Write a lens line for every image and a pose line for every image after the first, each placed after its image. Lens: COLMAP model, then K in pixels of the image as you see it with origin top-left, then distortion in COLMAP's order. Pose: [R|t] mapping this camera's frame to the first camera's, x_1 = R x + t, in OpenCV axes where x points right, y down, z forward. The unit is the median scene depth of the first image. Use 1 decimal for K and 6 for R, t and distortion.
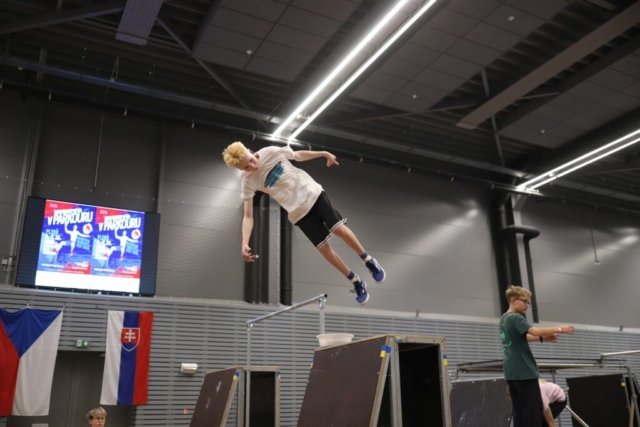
lens RADIAL K [[612.1, 0, 320.0], [0, 612.1, 213.5], [0, 0, 1]] dist [-0.004672, 0.004306]
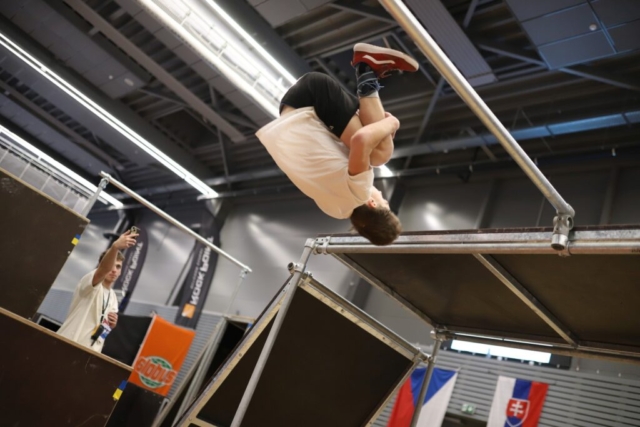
lens RADIAL K [[612.1, 0, 320.0], [0, 612.1, 213.5], [0, 0, 1]] dist [-0.004672, 0.004306]
pose [[0.265596, -0.262175, -0.927752, 0.443397], [-0.070361, 0.954476, -0.289871, 0.206367], [0.961513, 0.142266, 0.235058, 0.519724]]
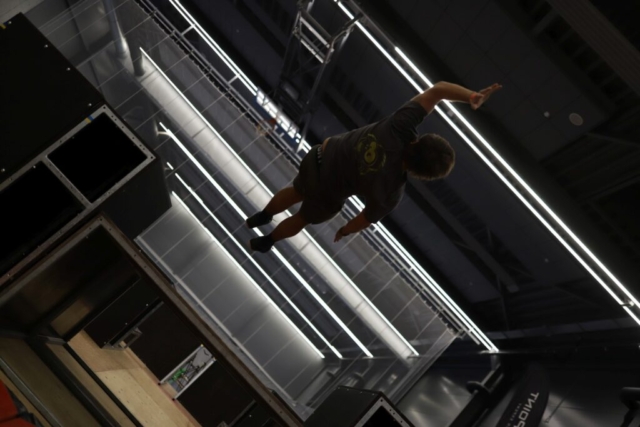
lens RADIAL K [[601.9, 0, 320.0], [0, 601.9, 213.5], [0, 0, 1]] dist [-0.009700, -0.002496]
pose [[-0.174888, -0.540077, -0.823245, -0.175148], [-0.443743, 0.789633, -0.423759, 0.188945], [0.878923, 0.291199, -0.377752, 0.429695]]
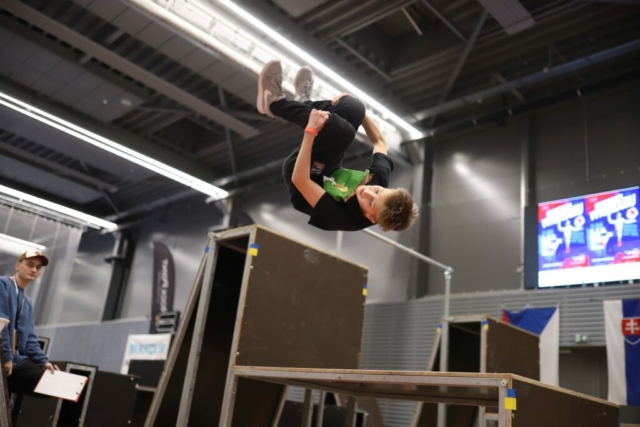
lens RADIAL K [[612.1, 0, 320.0], [0, 612.1, 213.5], [0, 0, 1]] dist [-0.004672, 0.004306]
pose [[0.295409, -0.269462, -0.916583, 0.398084], [0.188586, 0.956970, -0.220555, 0.154004], [0.936573, -0.107701, 0.333514, 0.312356]]
